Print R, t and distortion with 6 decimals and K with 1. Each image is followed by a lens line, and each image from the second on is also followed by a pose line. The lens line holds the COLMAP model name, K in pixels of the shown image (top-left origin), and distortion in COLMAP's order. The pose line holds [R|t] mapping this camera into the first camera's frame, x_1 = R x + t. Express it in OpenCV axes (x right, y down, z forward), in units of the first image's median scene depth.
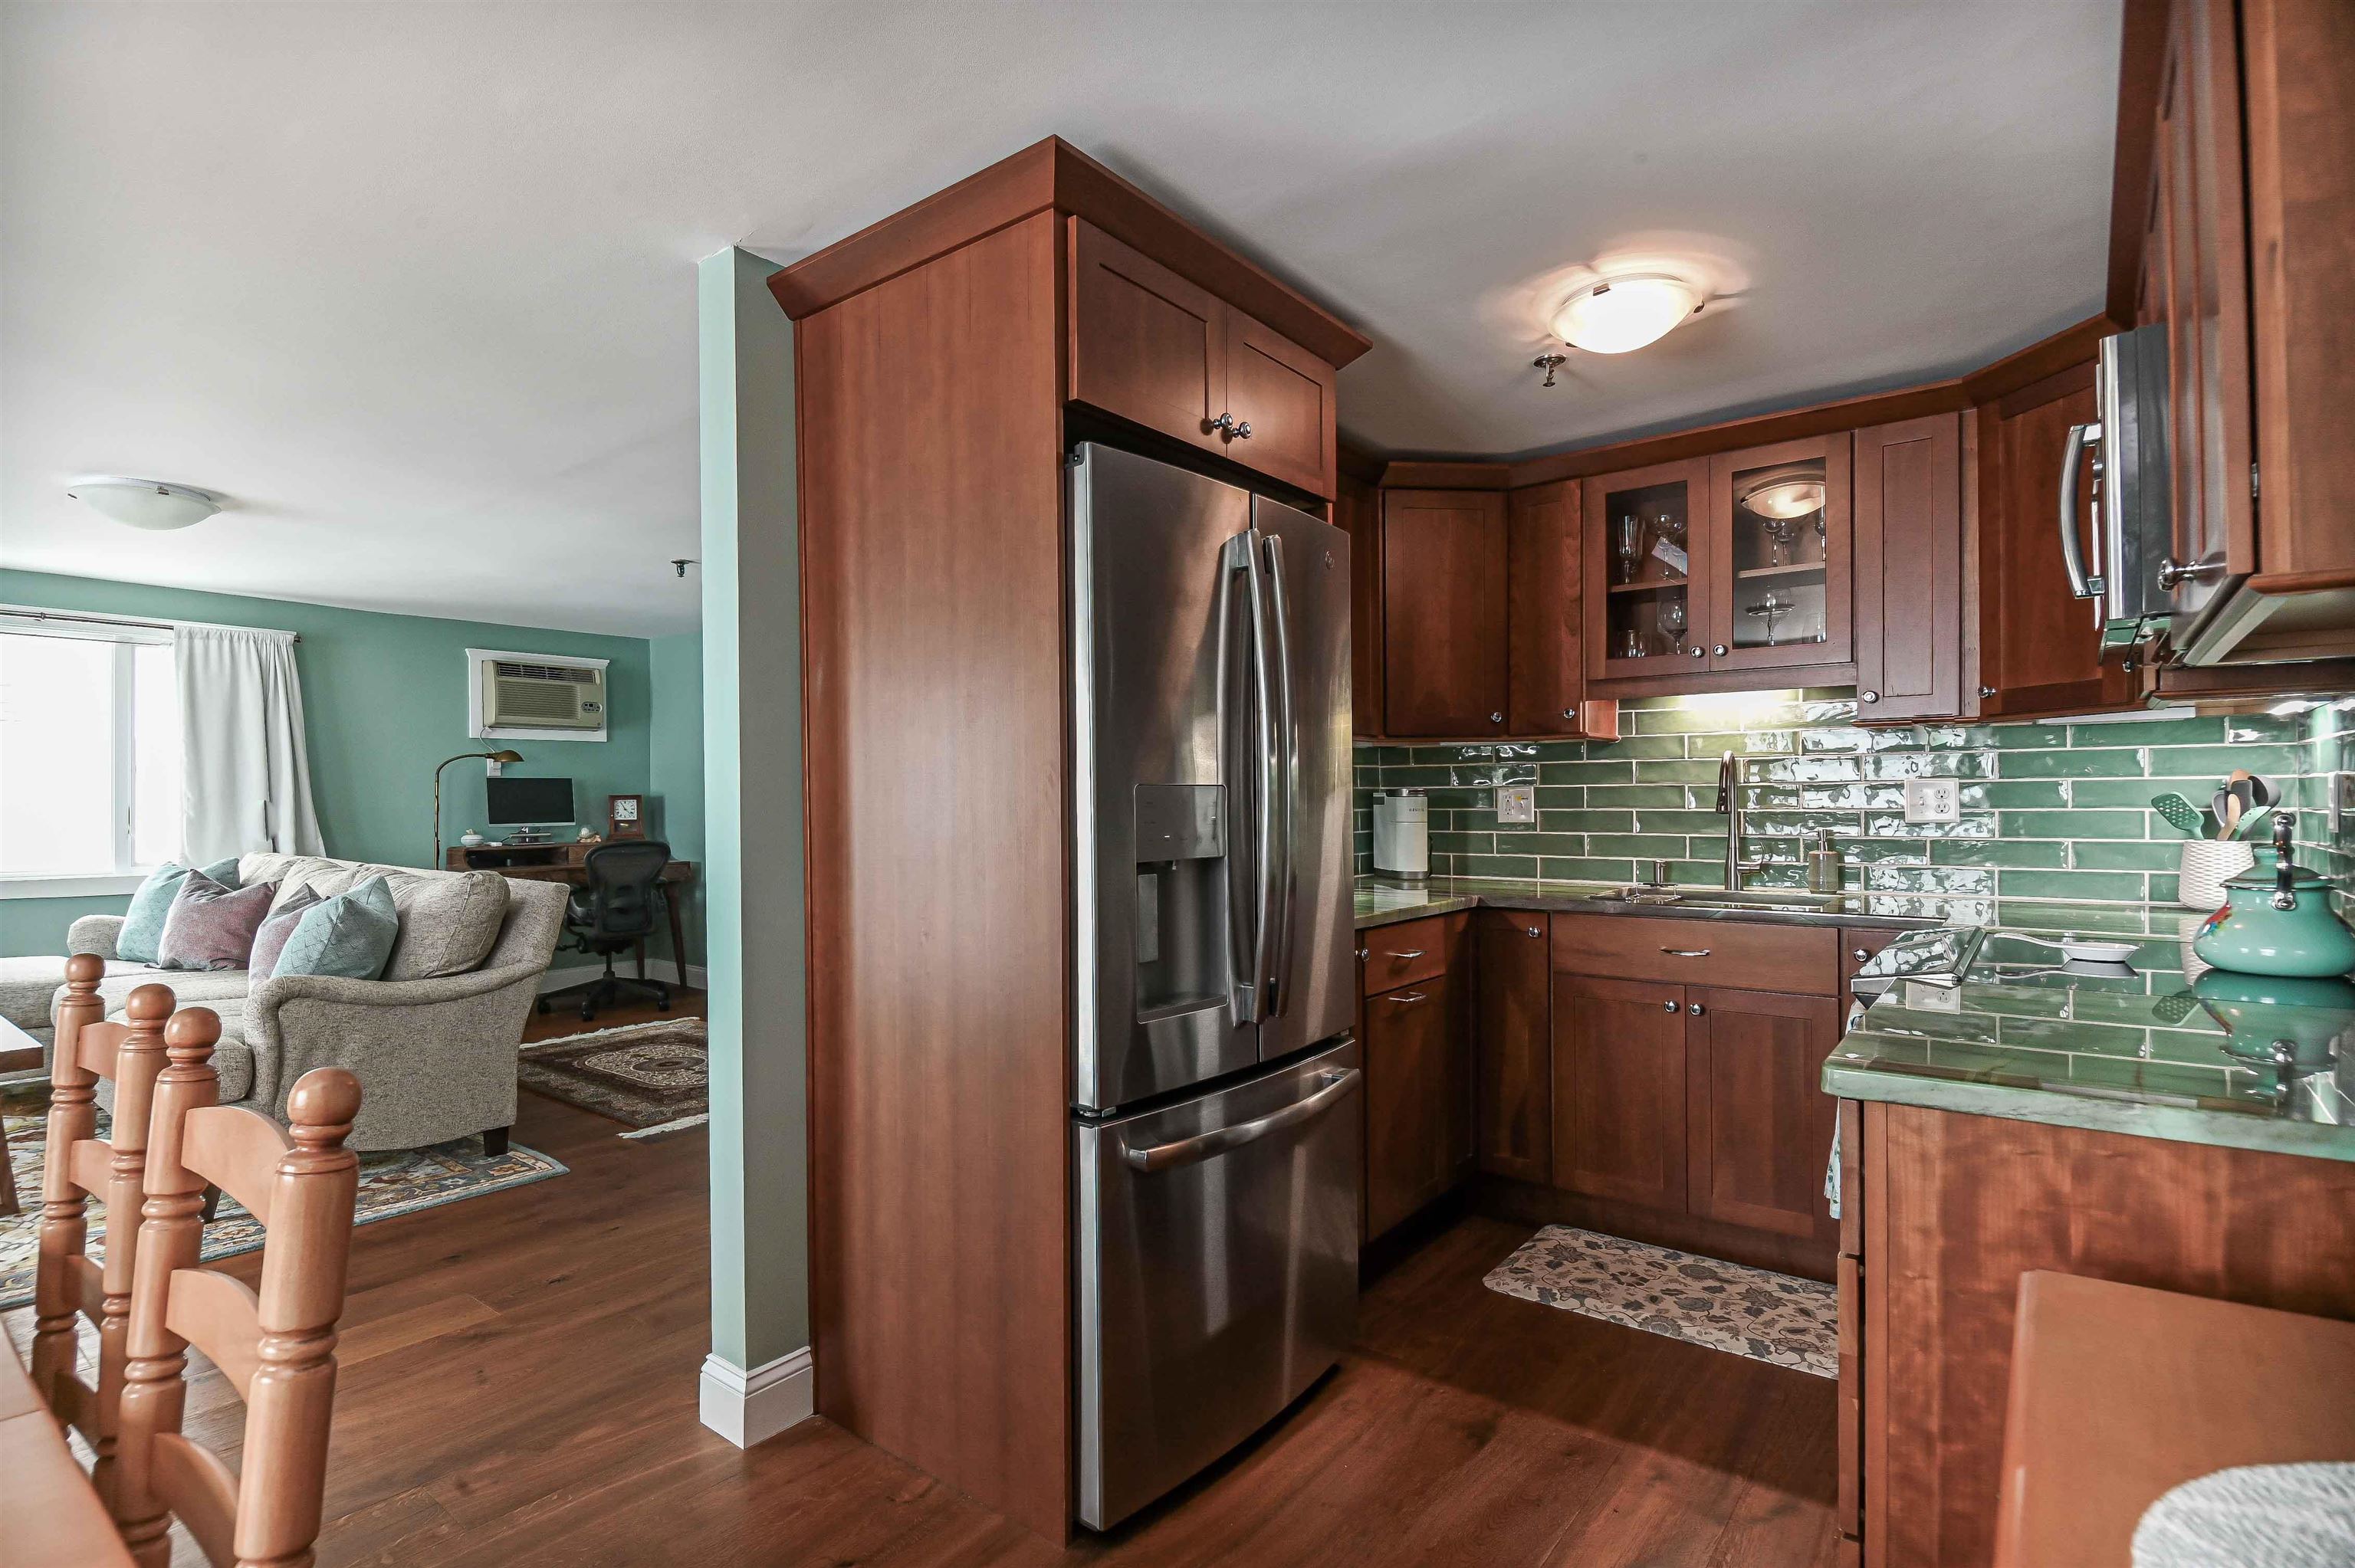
lens RADIAL K [[1141.4, 0, 1170.1], [0, 1141.4, 798.8], [0, 0, 1]] dist [0.013716, -0.018564]
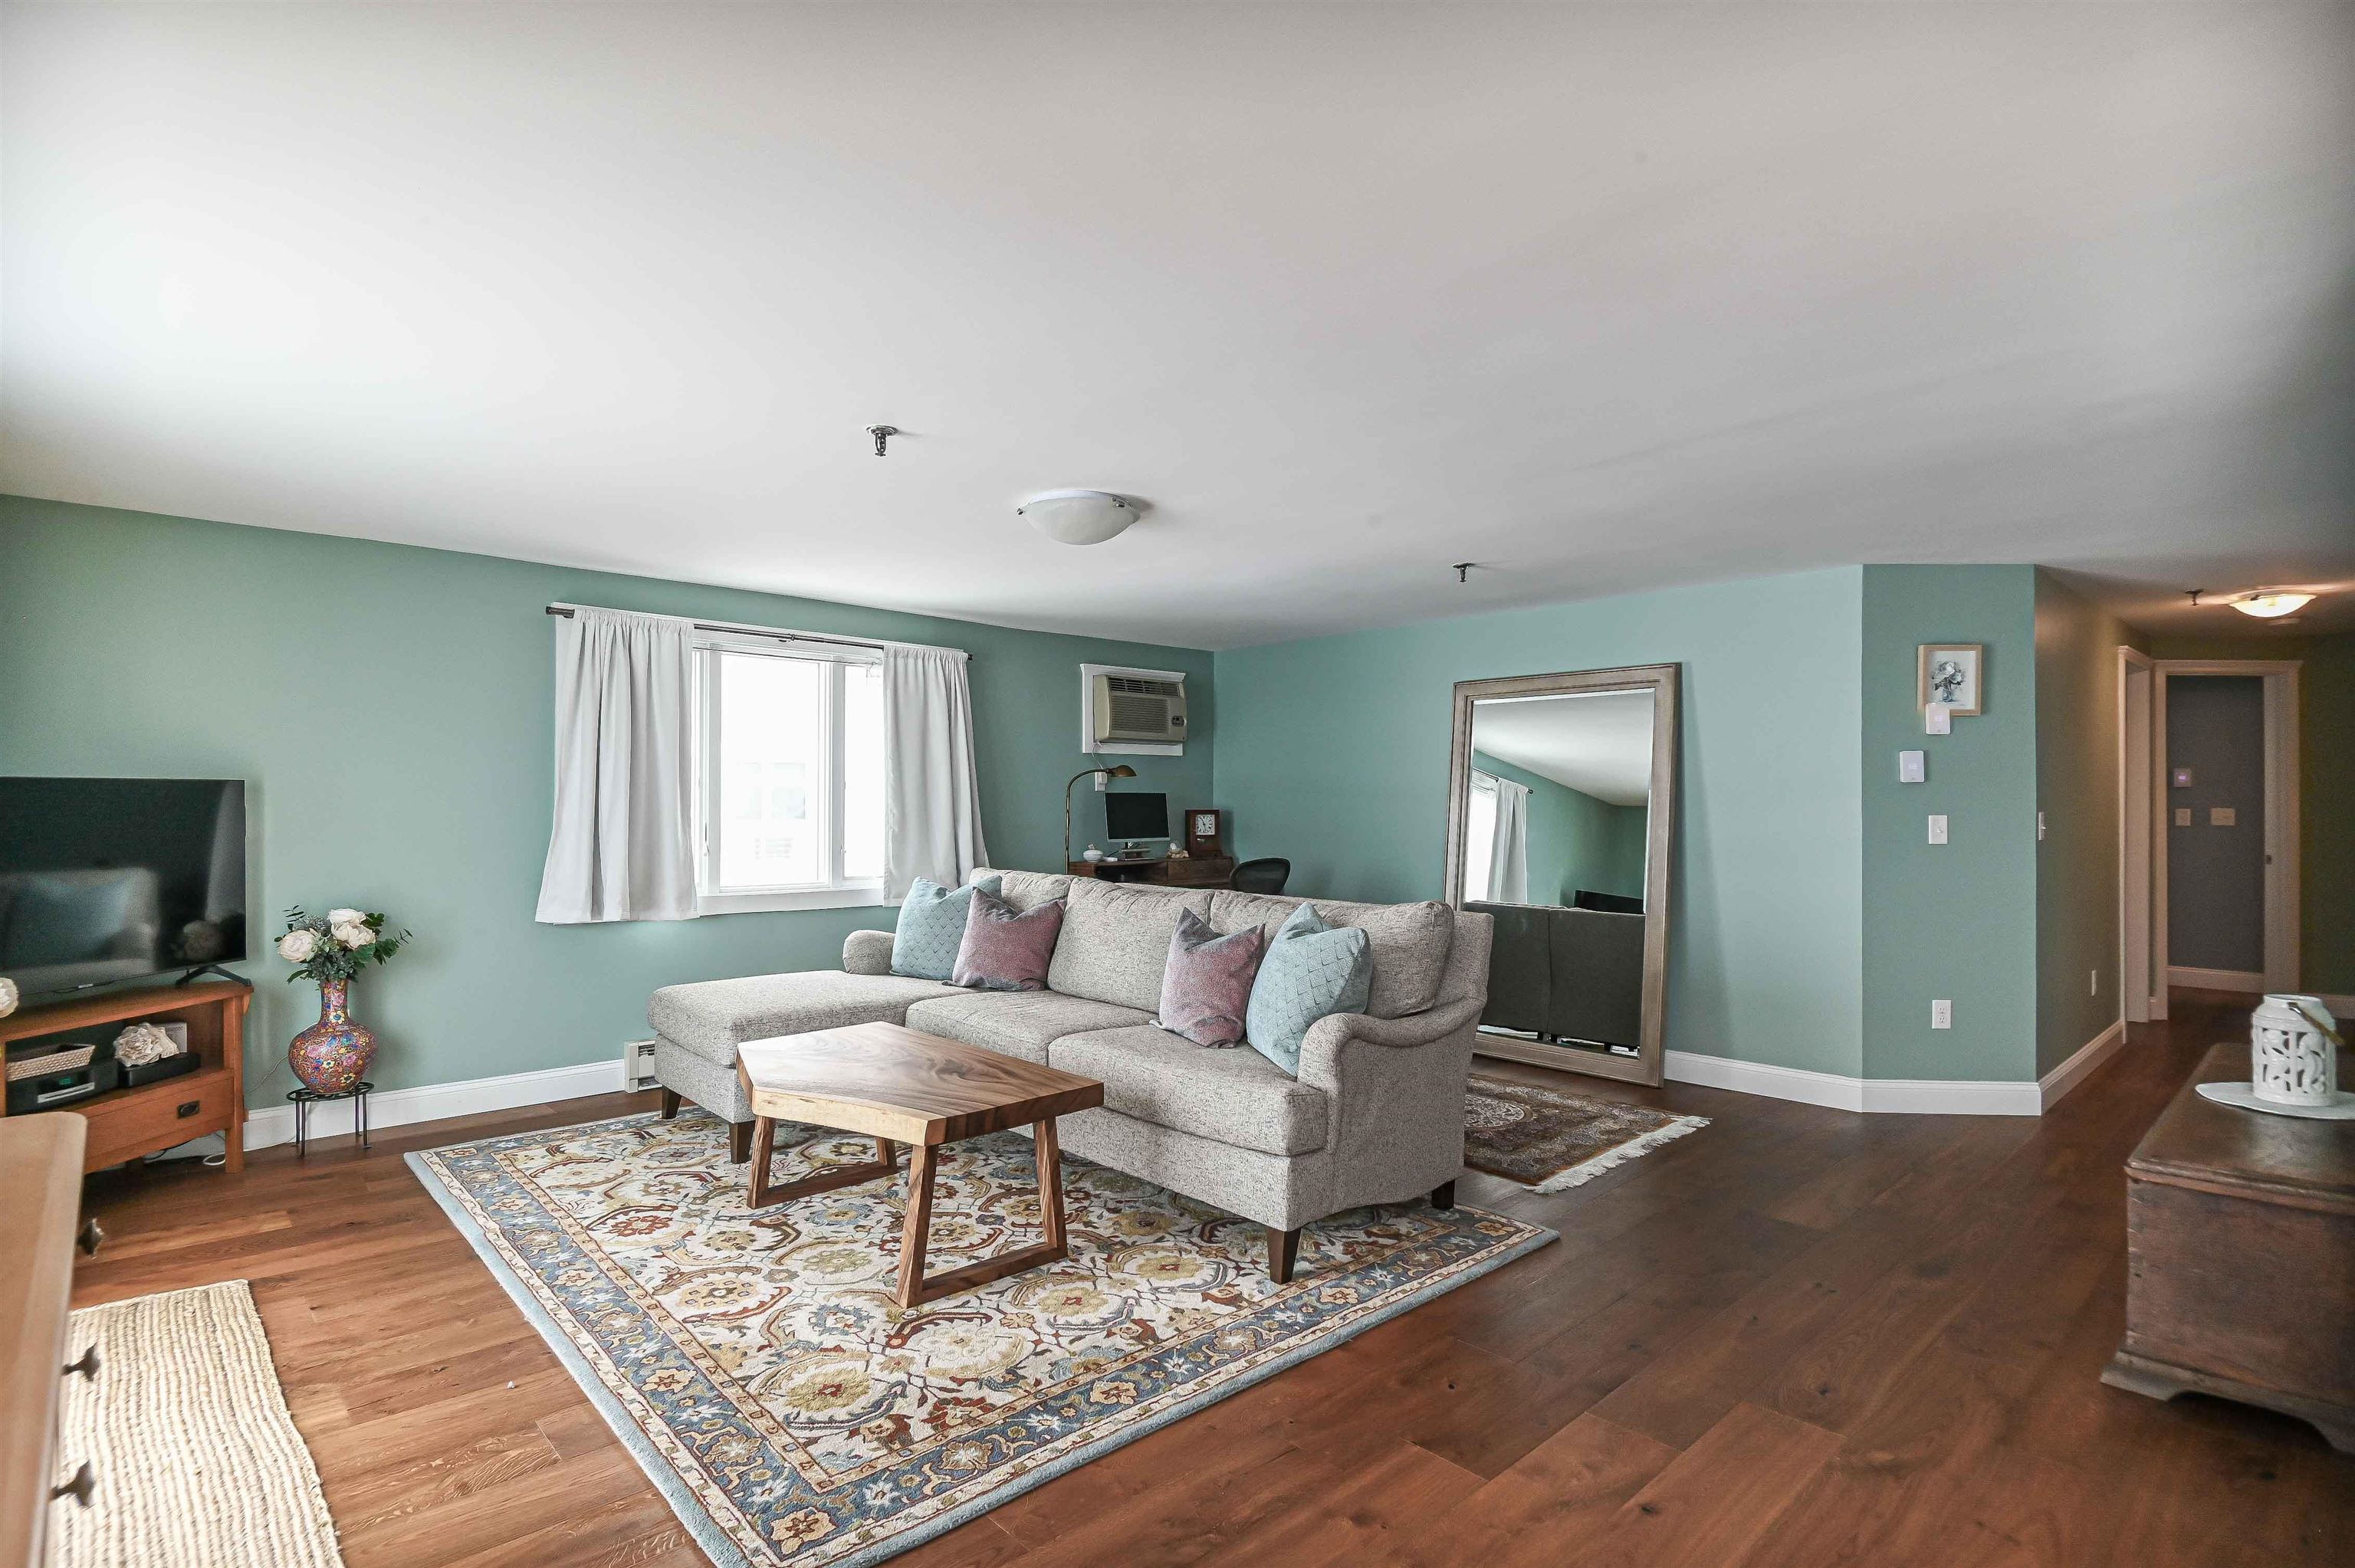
lens RADIAL K [[1141.4, 0, 1169.6], [0, 1141.4, 799.8], [0, 0, 1]] dist [0.013716, -0.018564]
pose [[0.986607, 0.002526, -0.163093, -0.818486], [-0.003366, 0.999982, -0.004874, -0.016521], [0.163078, 0.005358, 0.986599, 0.062823]]
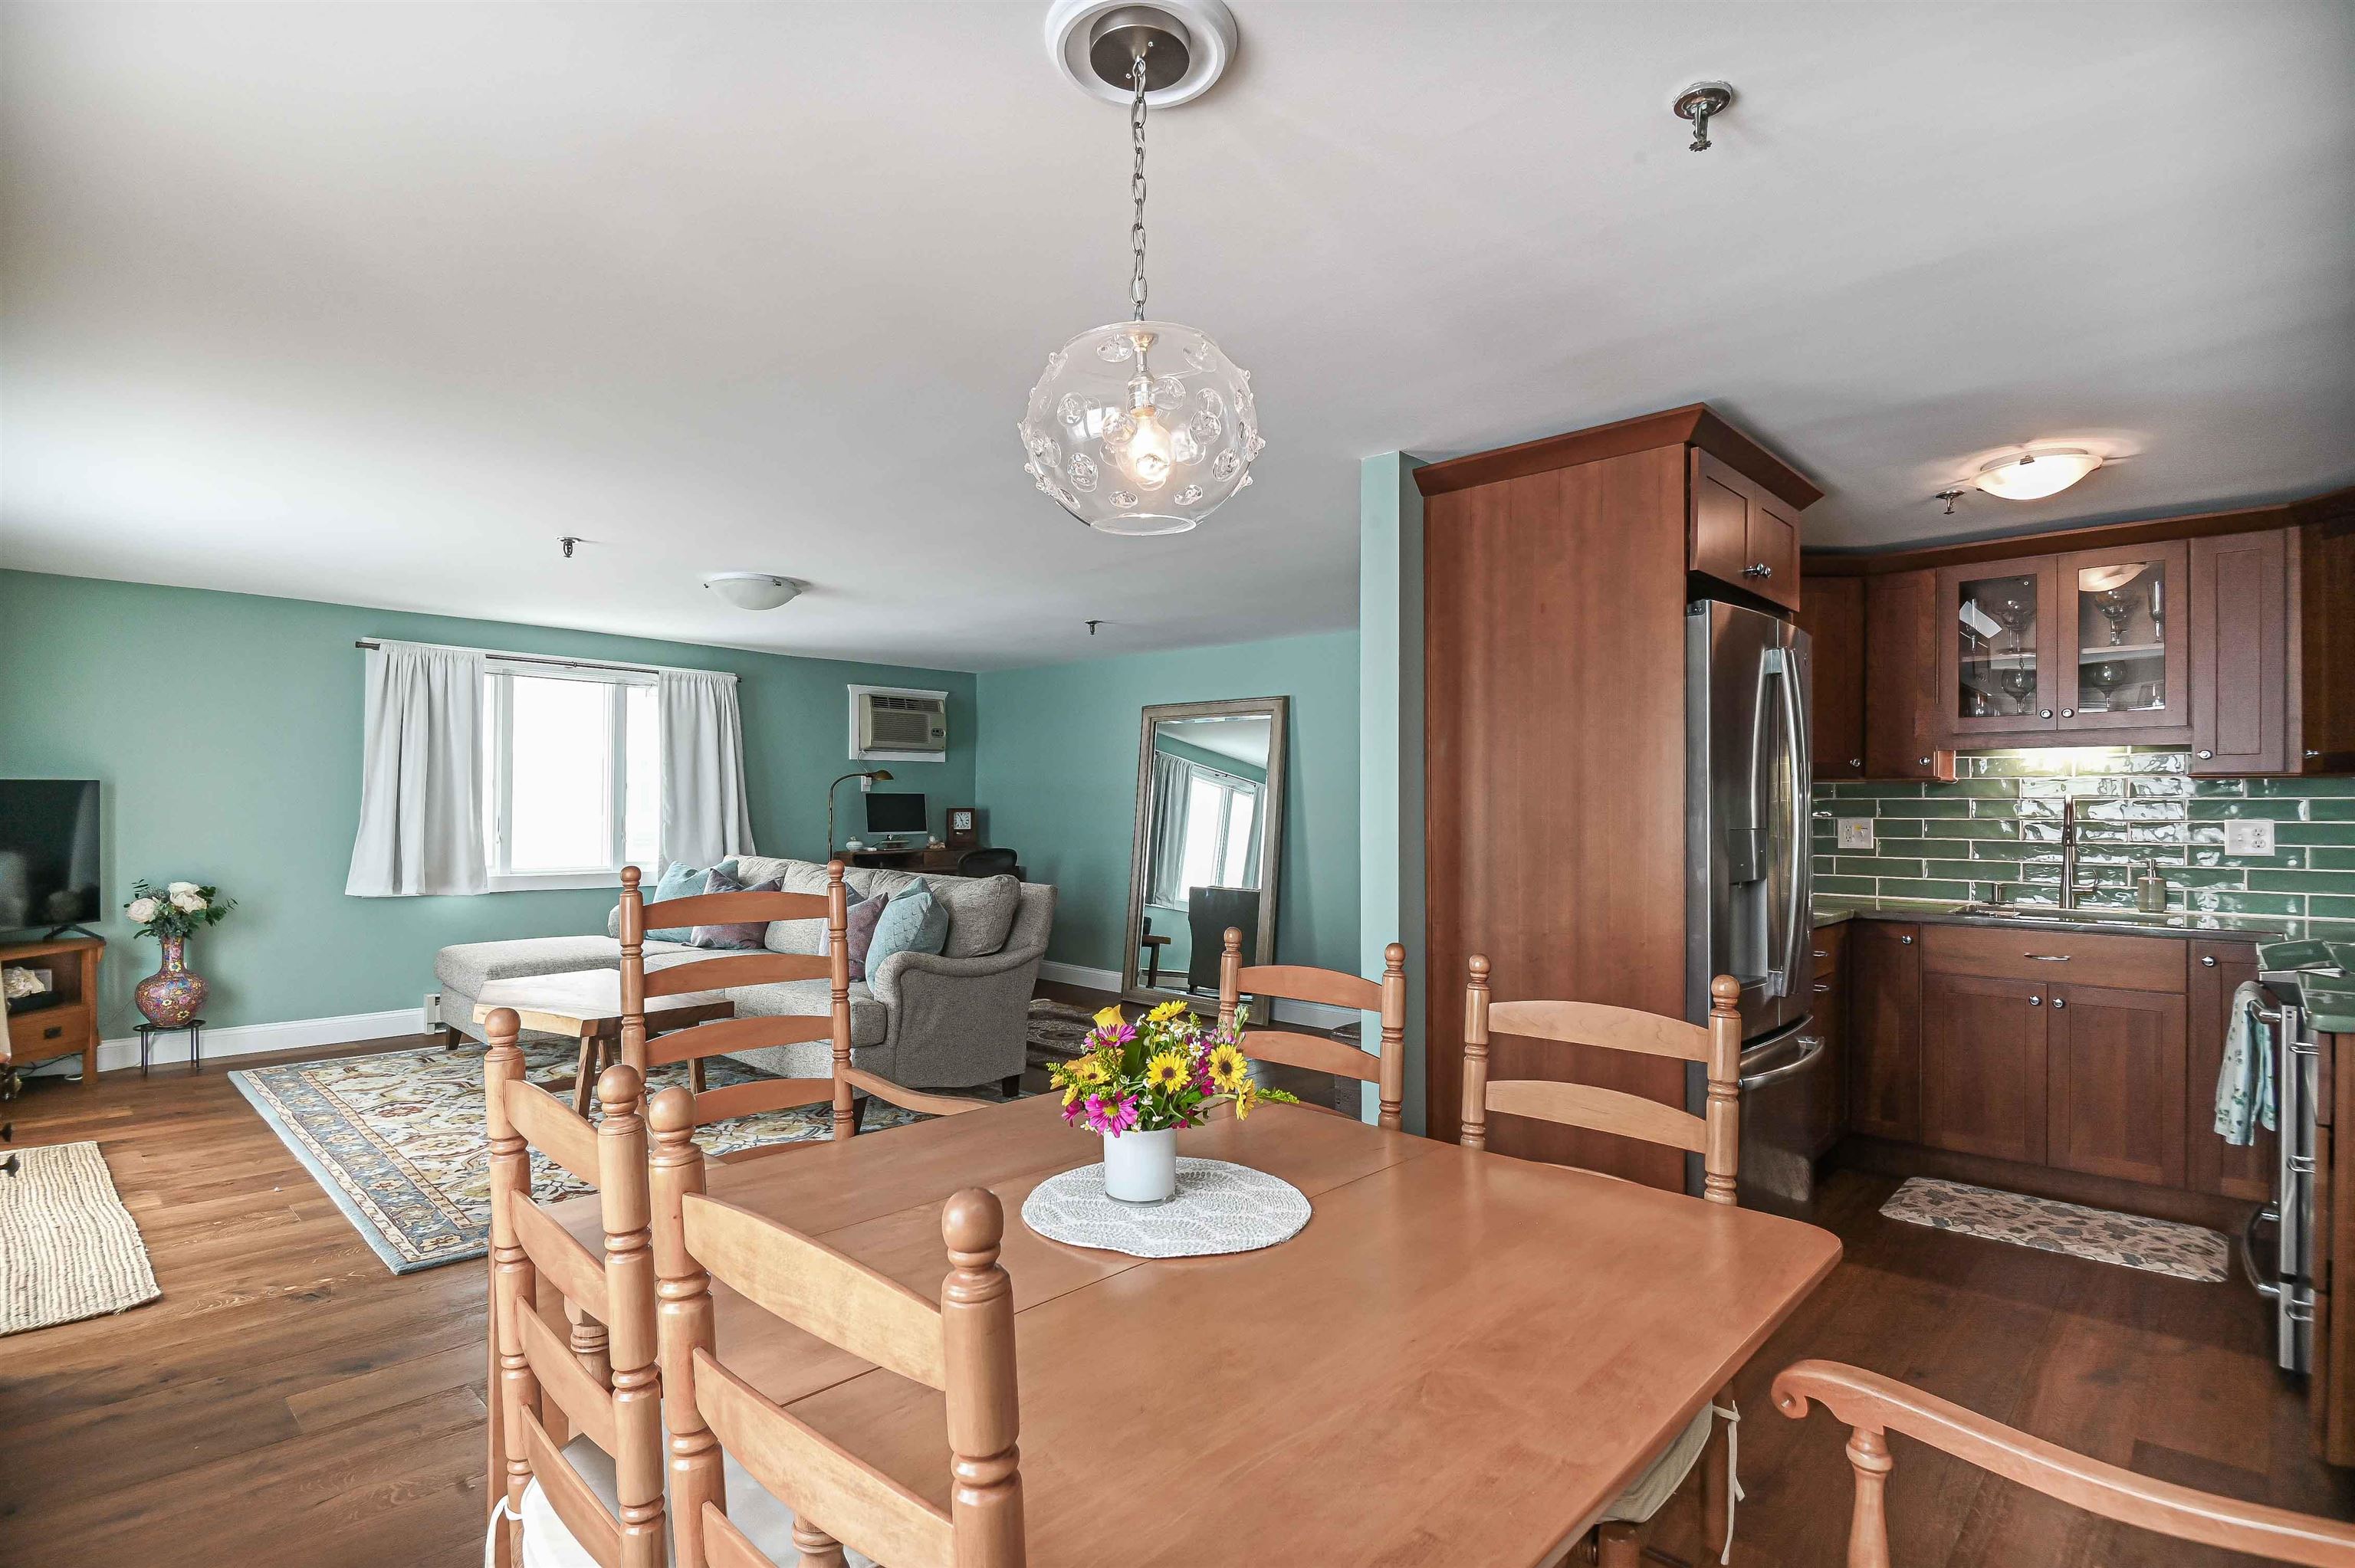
lens RADIAL K [[1141.4, 0, 1169.8], [0, 1141.4, 799.9], [0, 0, 1]] dist [0.013716, -0.018564]
pose [[0.995197, 0.009640, -0.097417, -0.362213], [-0.009996, 0.999945, -0.003172, -0.023508], [0.097381, 0.004131, 0.995239, -0.319710]]
